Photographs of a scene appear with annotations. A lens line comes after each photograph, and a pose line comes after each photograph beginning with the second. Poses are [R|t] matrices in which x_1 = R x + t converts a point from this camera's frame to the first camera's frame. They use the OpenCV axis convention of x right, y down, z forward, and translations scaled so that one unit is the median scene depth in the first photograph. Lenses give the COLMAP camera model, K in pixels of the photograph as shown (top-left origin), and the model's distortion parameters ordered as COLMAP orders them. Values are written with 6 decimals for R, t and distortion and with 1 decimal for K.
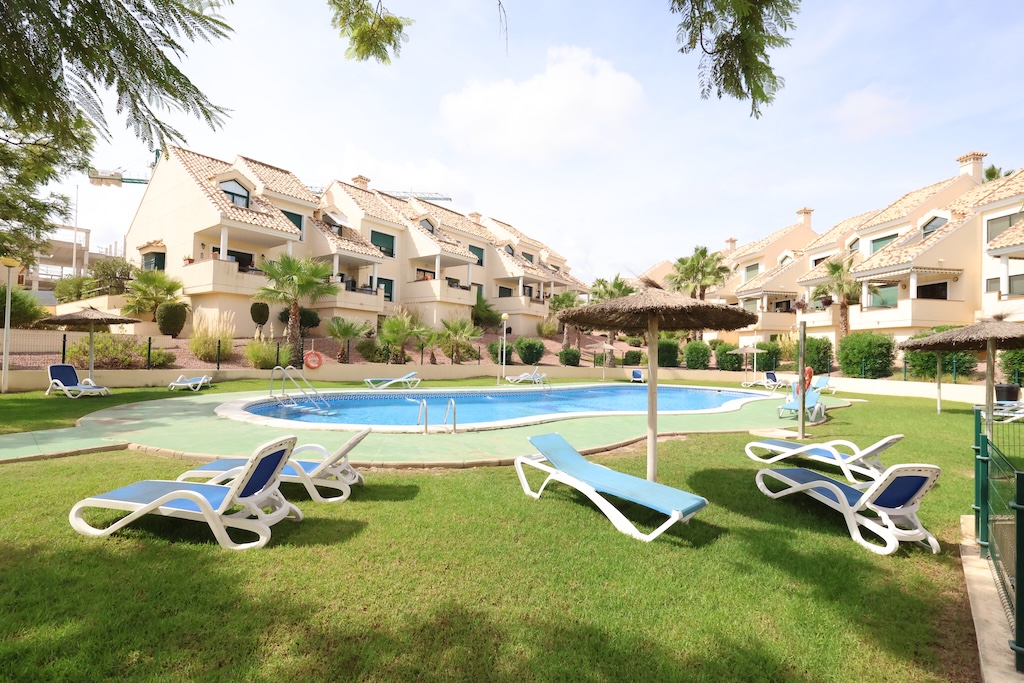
lens RADIAL K [[470.2, 0, 509.7], [0, 470.2, 342.6], [0, 0, 1]] dist [-0.007445, 0.001068]
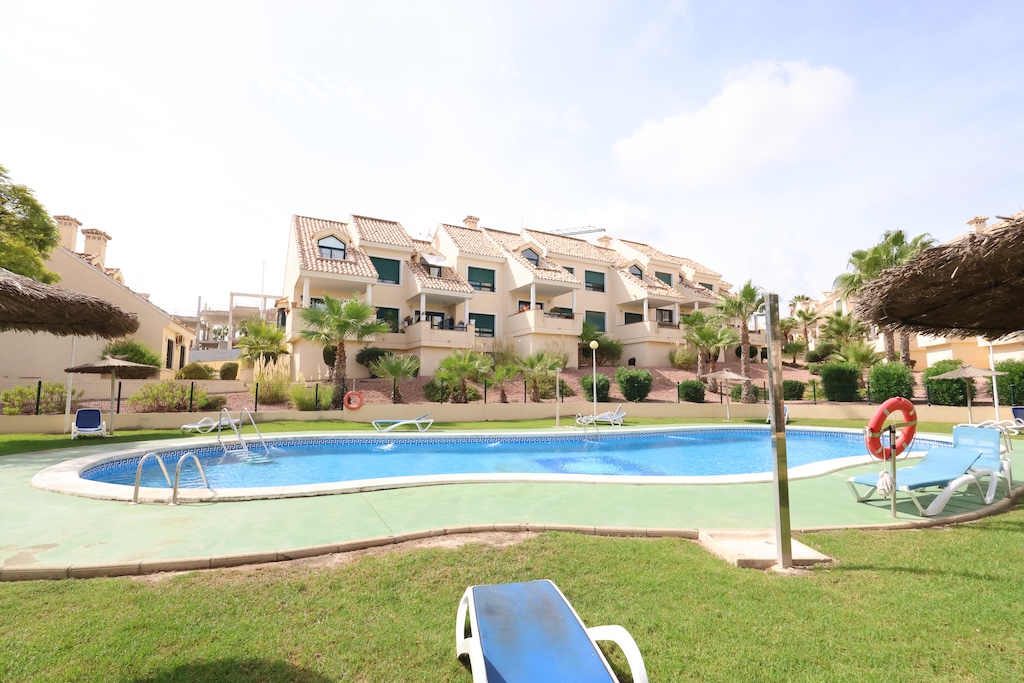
lens RADIAL K [[470.2, 0, 509.7], [0, 470.2, 342.6], [0, 0, 1]] dist [-0.007445, 0.001068]
pose [[0.915799, -0.066550, -0.396084, 0.166965], [0.034074, 0.995495, -0.088479, 0.009275], [0.400188, 0.067533, 0.913941, 0.148528]]
